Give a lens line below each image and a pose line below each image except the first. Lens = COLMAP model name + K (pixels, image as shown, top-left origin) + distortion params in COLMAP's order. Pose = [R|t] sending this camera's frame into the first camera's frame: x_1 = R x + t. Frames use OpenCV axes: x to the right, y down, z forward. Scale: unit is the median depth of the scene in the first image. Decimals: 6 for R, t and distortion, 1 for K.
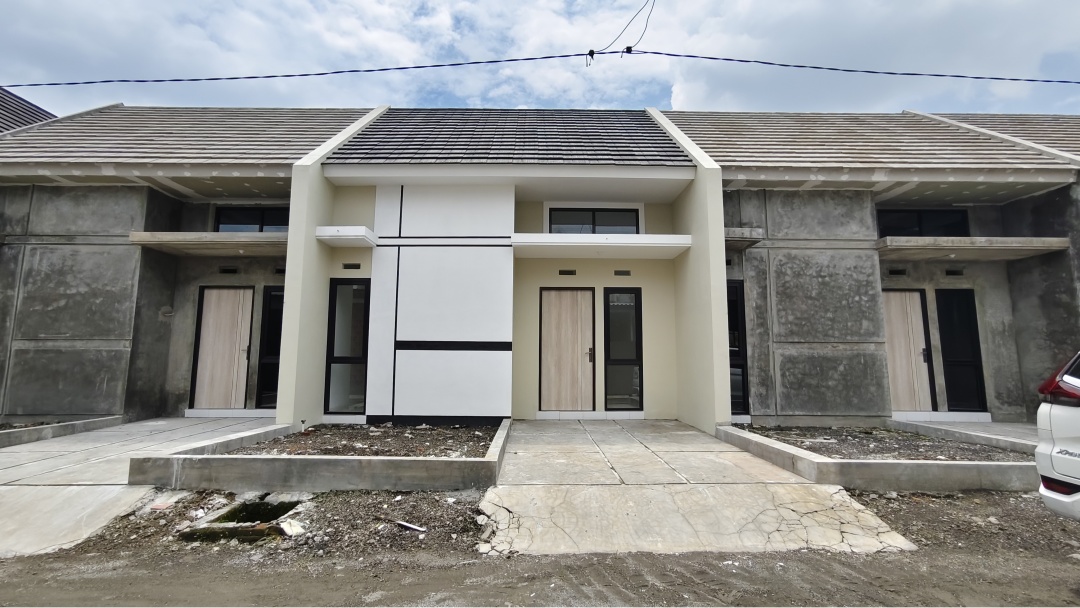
lens RADIAL K [[479.3, 0, 540.9], [0, 479.3, 295.9], [0, 0, 1]] dist [-0.022720, 0.006650]
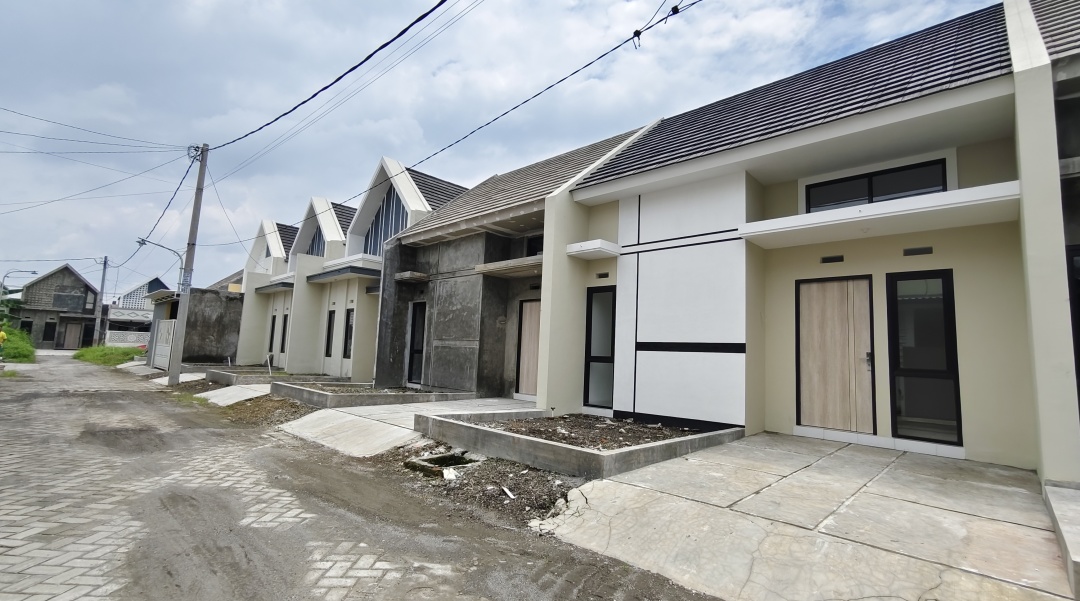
lens RADIAL K [[479.3, 0, 538.6], [0, 479.3, 304.2], [0, 0, 1]] dist [-0.022720, 0.006650]
pose [[0.713953, -0.047747, -0.698564, 0.287938], [0.055668, 0.998385, -0.011345, 0.009563], [0.697977, -0.030788, 0.715458, 0.086353]]
